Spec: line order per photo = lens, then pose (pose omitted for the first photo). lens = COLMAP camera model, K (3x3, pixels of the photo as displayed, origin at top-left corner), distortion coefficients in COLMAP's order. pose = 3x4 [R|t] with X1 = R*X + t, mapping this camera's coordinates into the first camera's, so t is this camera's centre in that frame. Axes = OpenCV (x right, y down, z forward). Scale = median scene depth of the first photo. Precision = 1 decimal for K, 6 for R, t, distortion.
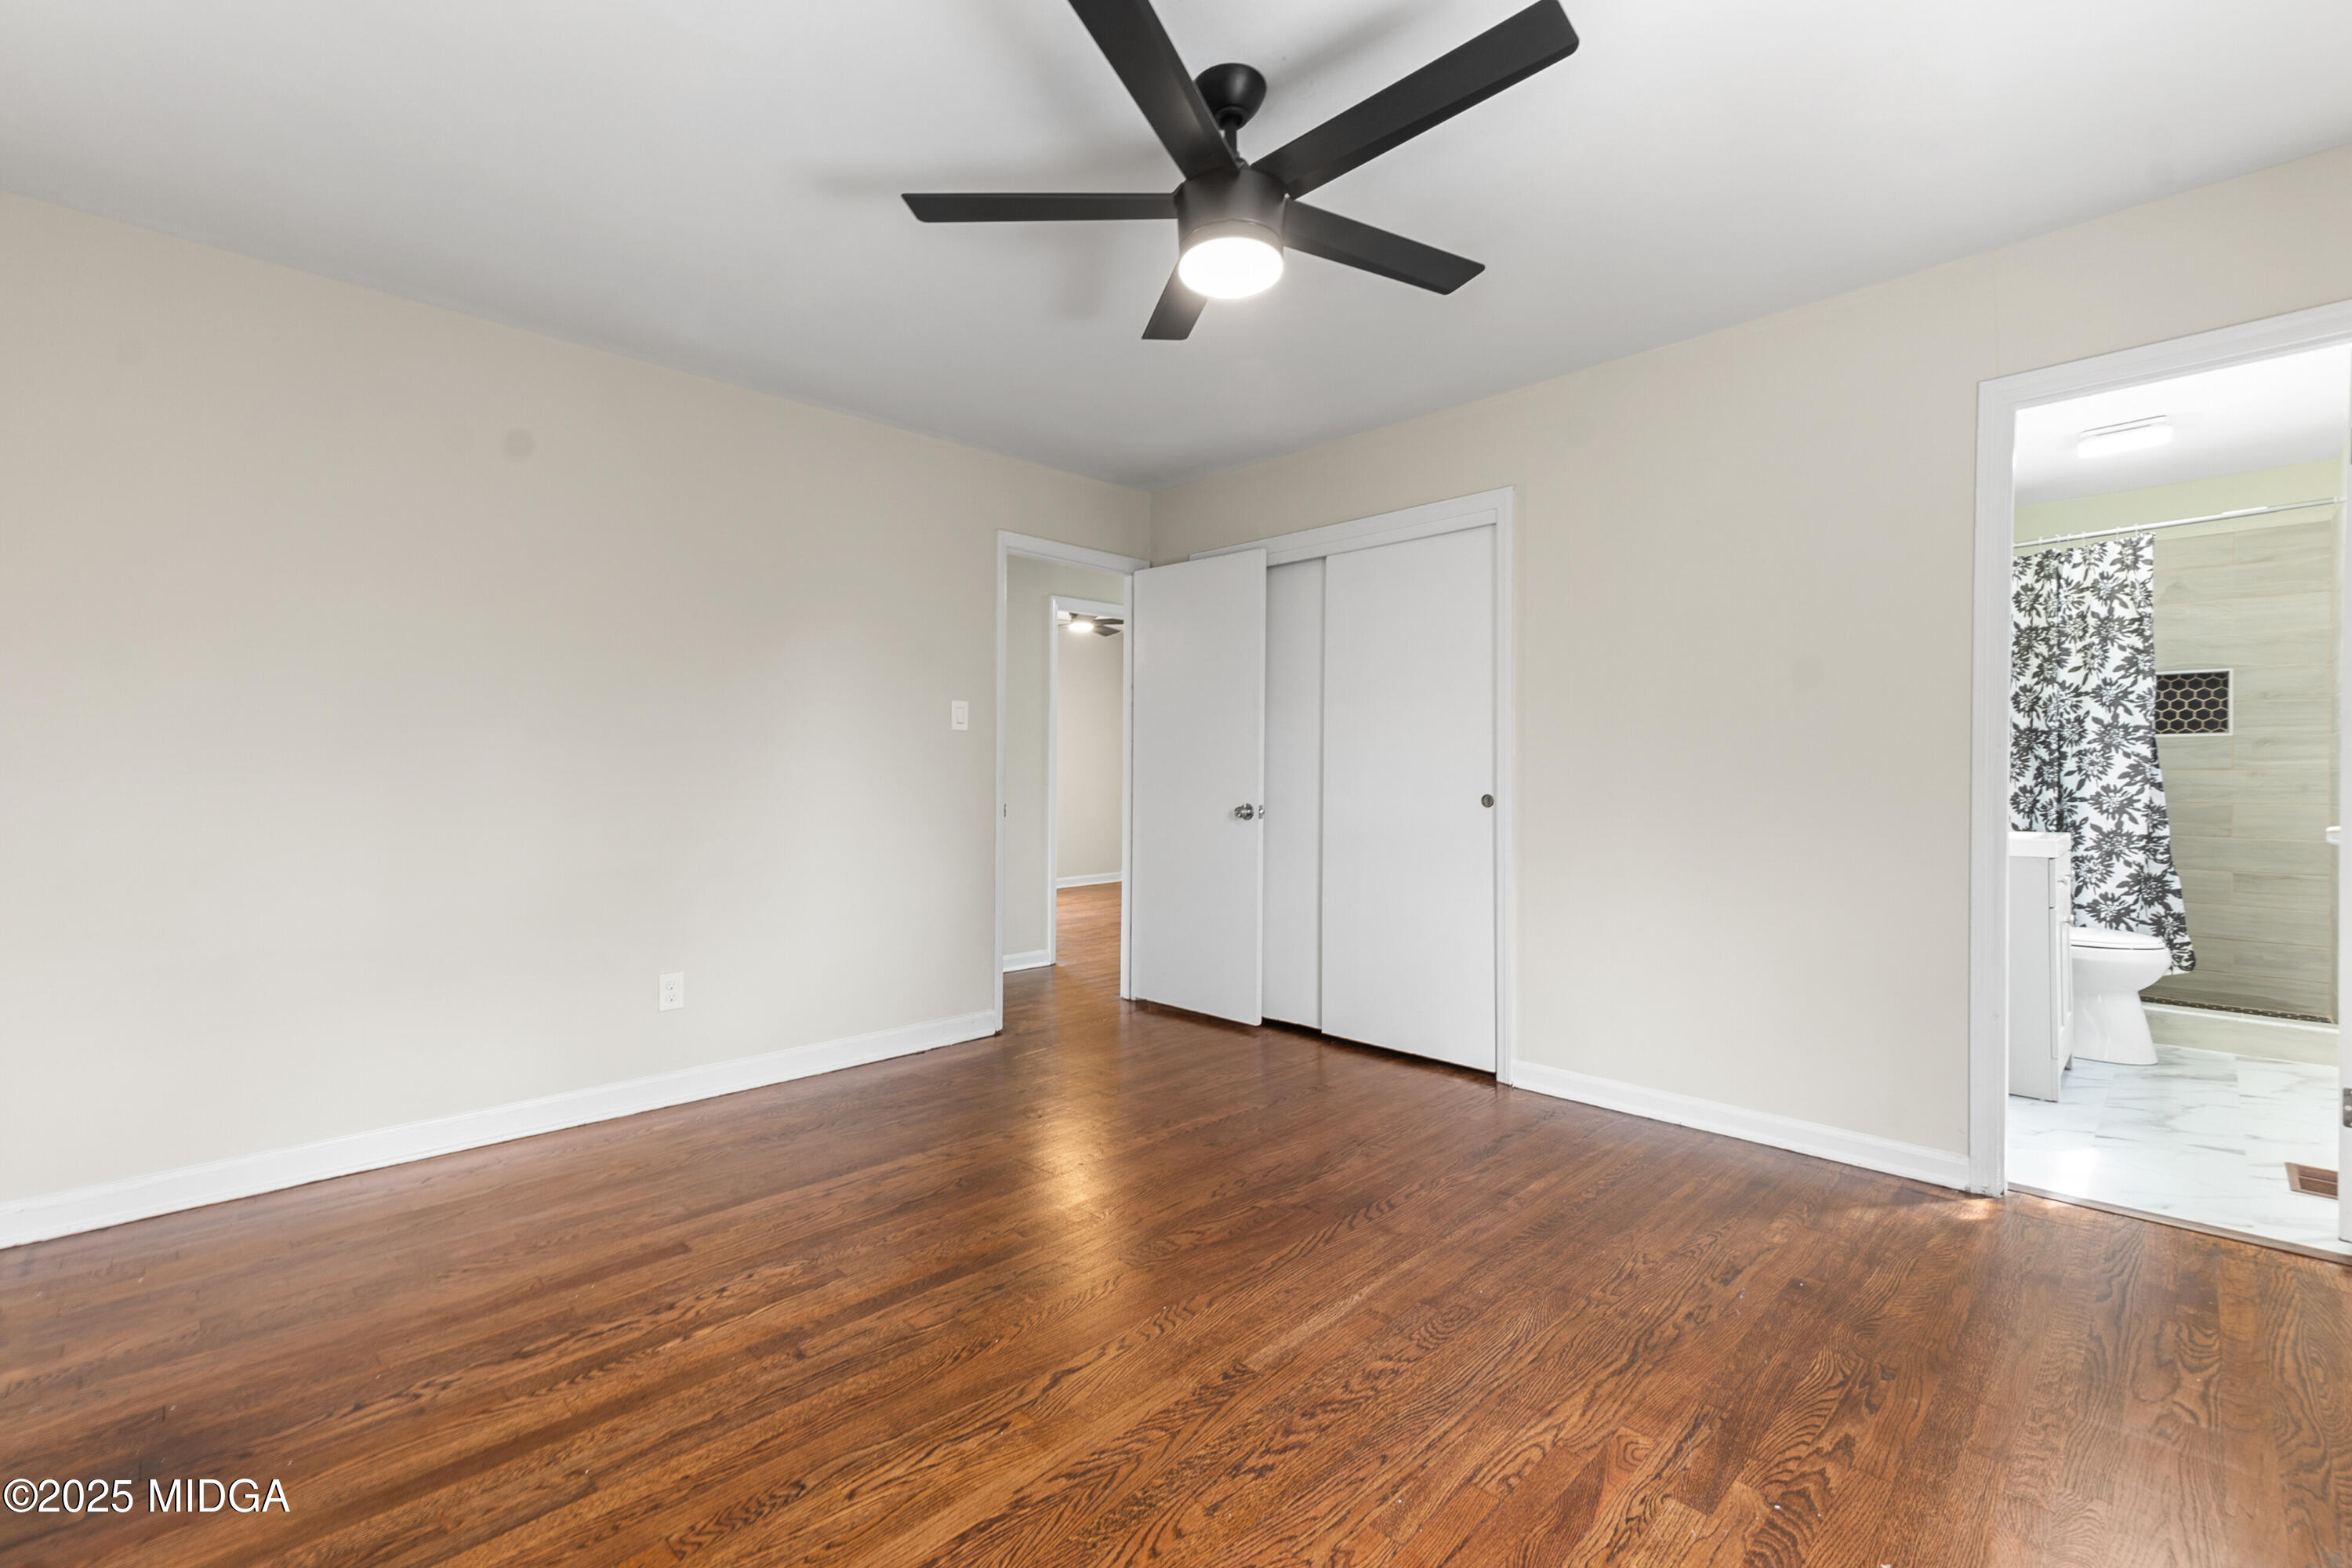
lens RADIAL K [[1003.8, 0, 1176.2], [0, 1003.8, 771.6], [0, 0, 1]] dist [0.018955, -0.000016]
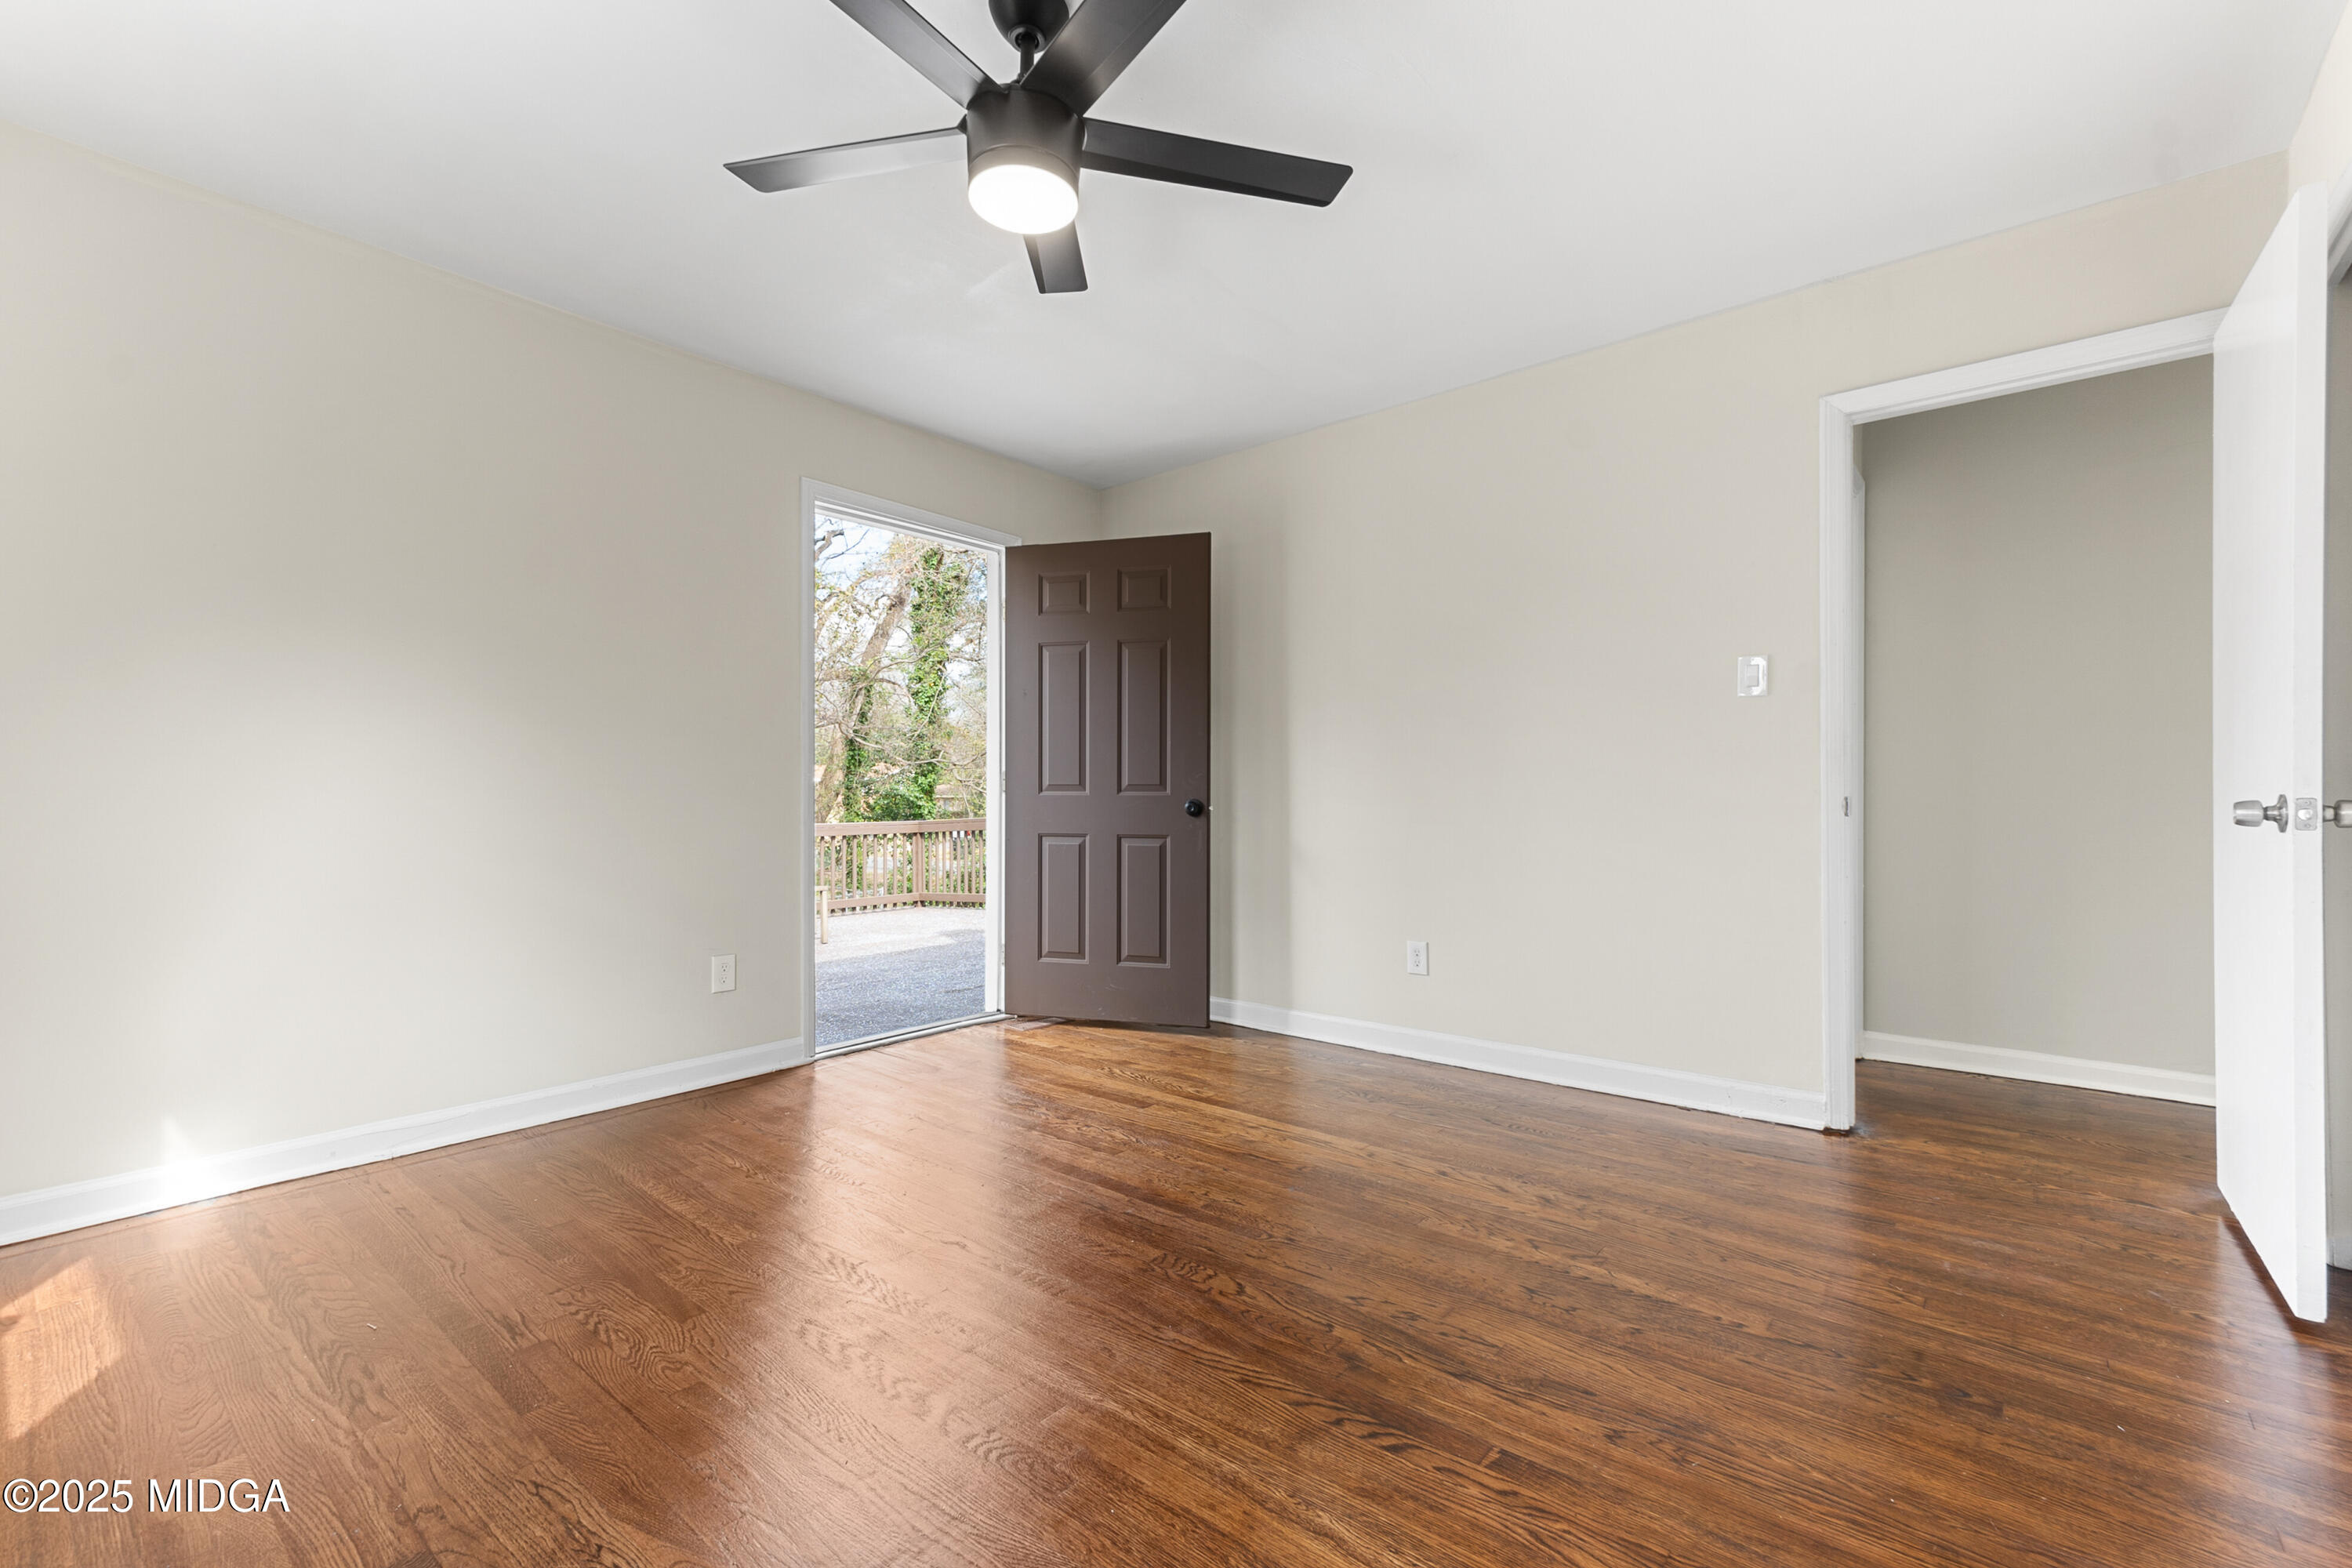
lens RADIAL K [[1004.0, 0, 1176.0], [0, 1004.0, 784.0], [0, 0, 1]] dist [0.001927, 0.000225]
pose [[0.087942, -0.021931, -0.995884, 0.750409], [0.010342, 0.999724, -0.021102, 0.051985], [0.996072, -0.008444, 0.088145, 0.779853]]
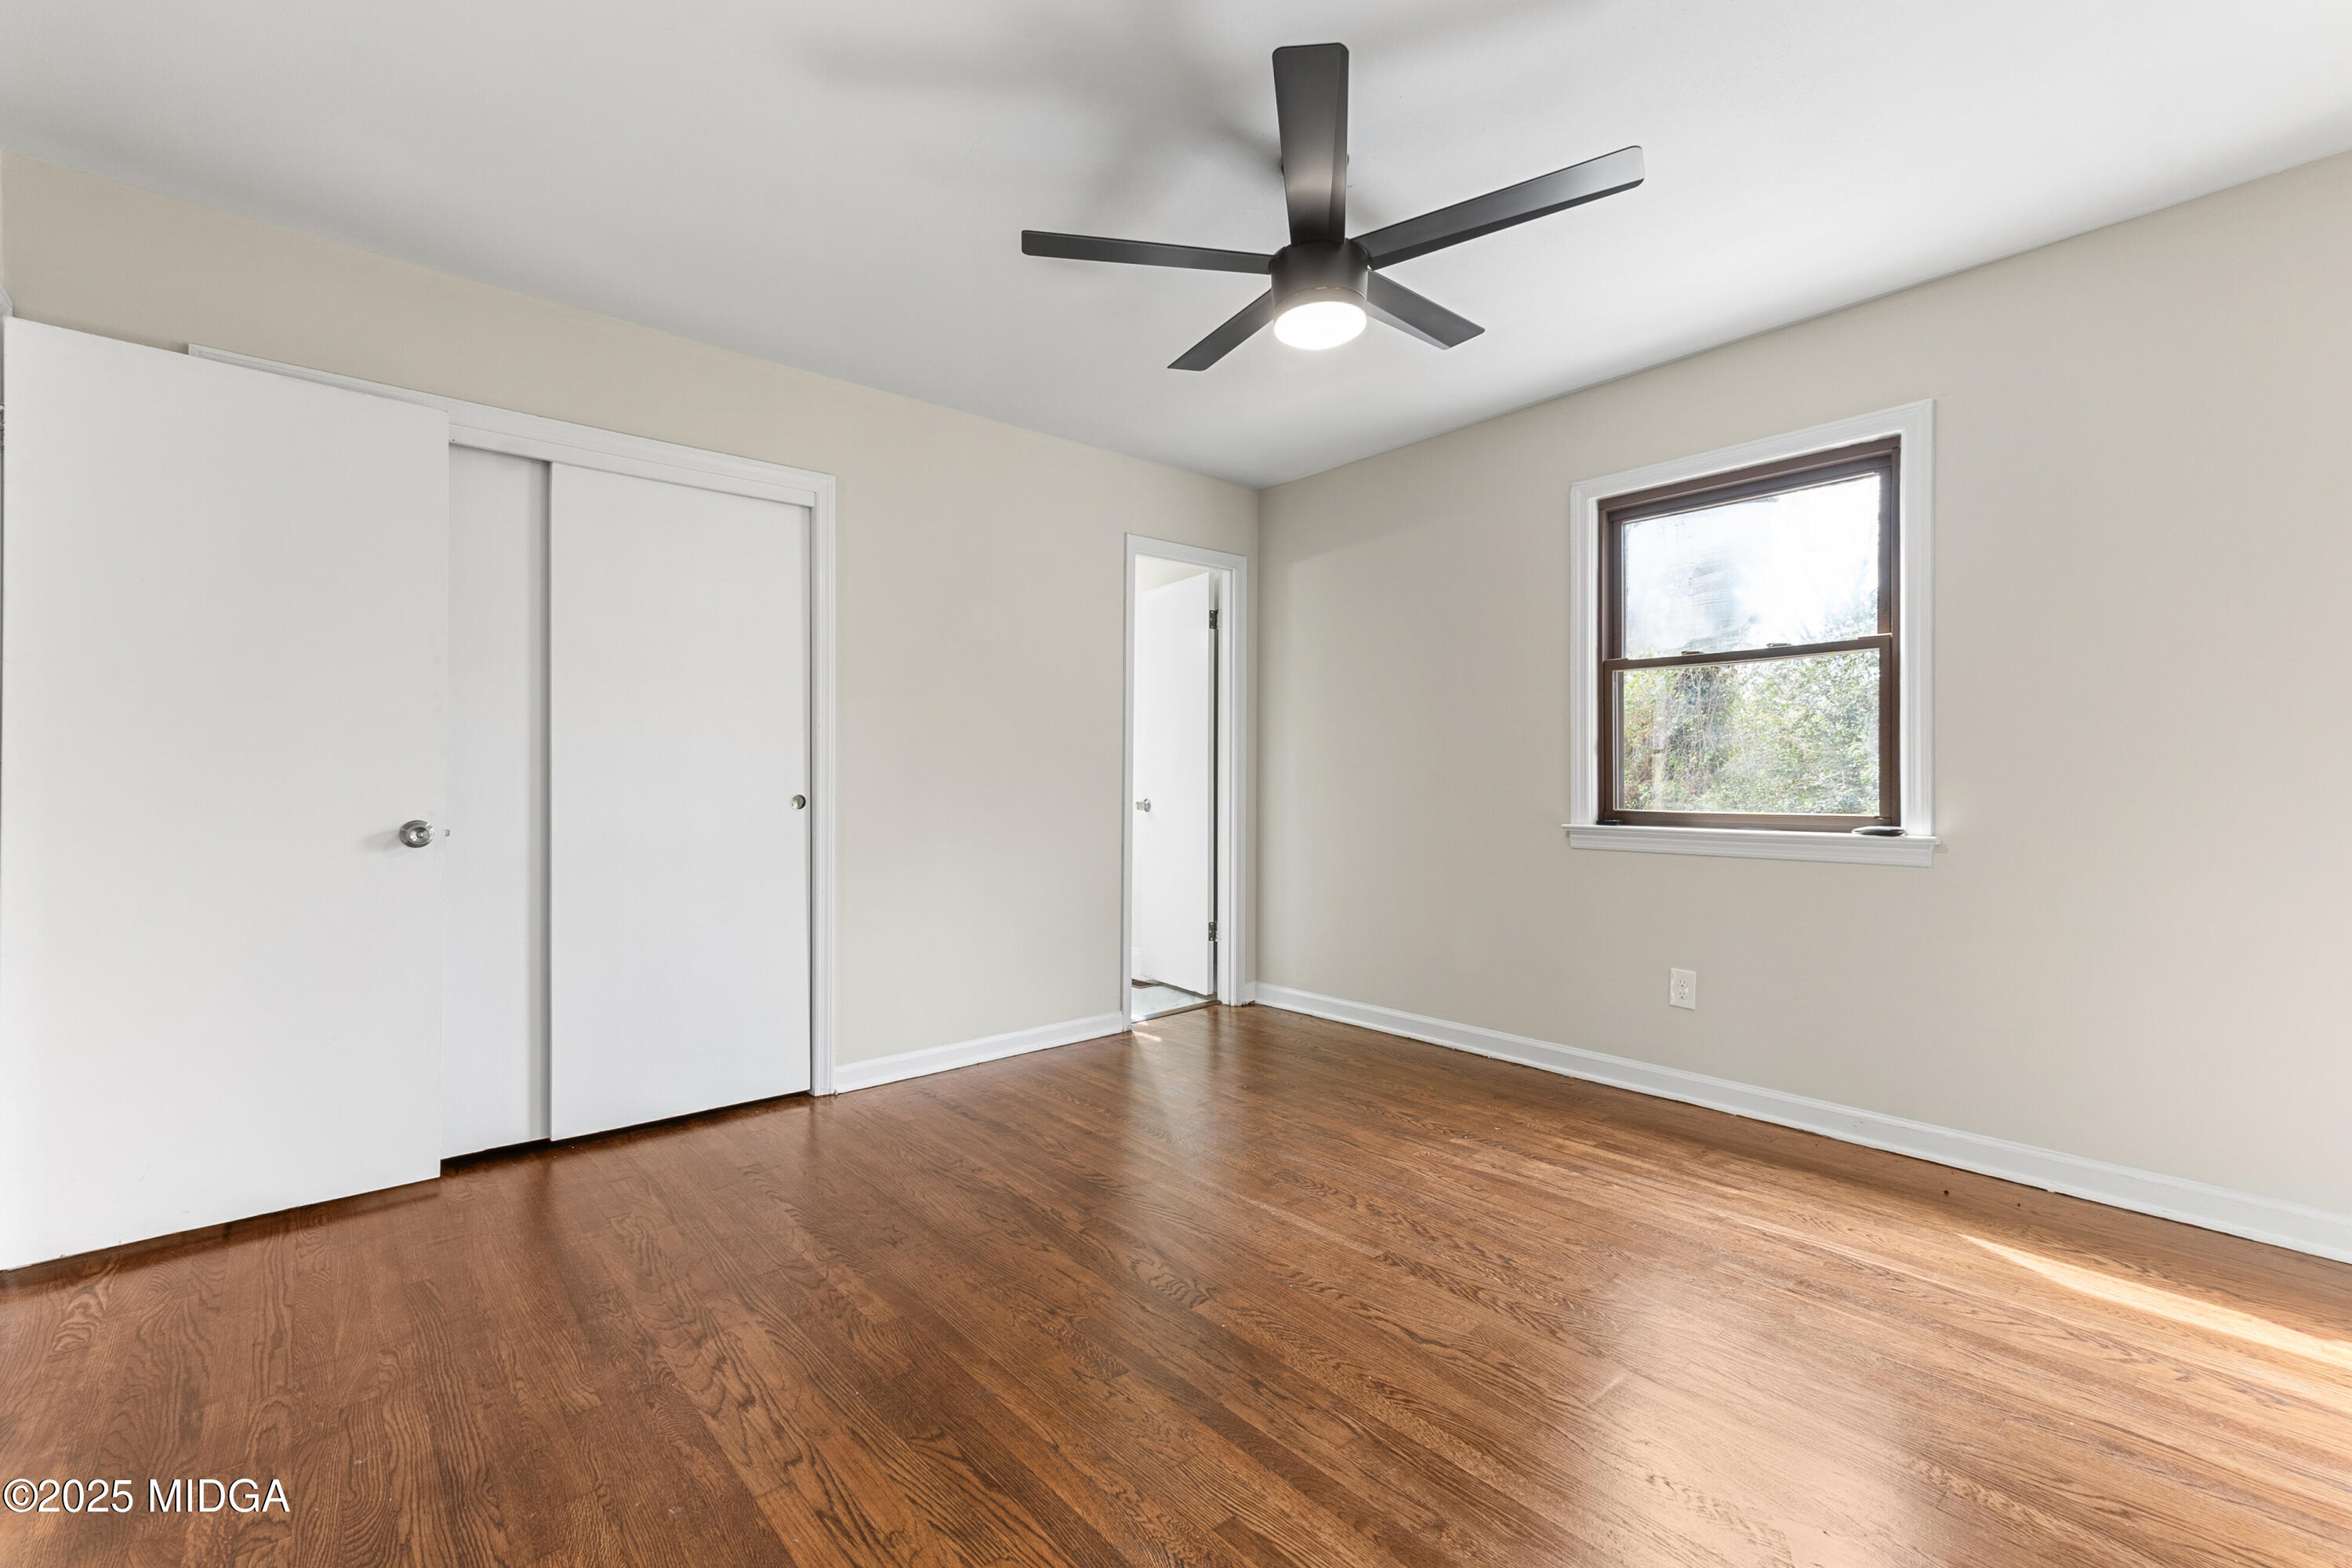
lens RADIAL K [[1012.5, 0, 1164.4], [0, 1012.5, 772.9], [0, 0, 1]] dist [0.015645, -0.000075]
pose [[0.079803, 0.001093, 0.996810, -0.812361], [-0.004671, 0.999989, -0.000723, 0.002910], [-0.996800, -0.004598, 0.079807, 0.798969]]
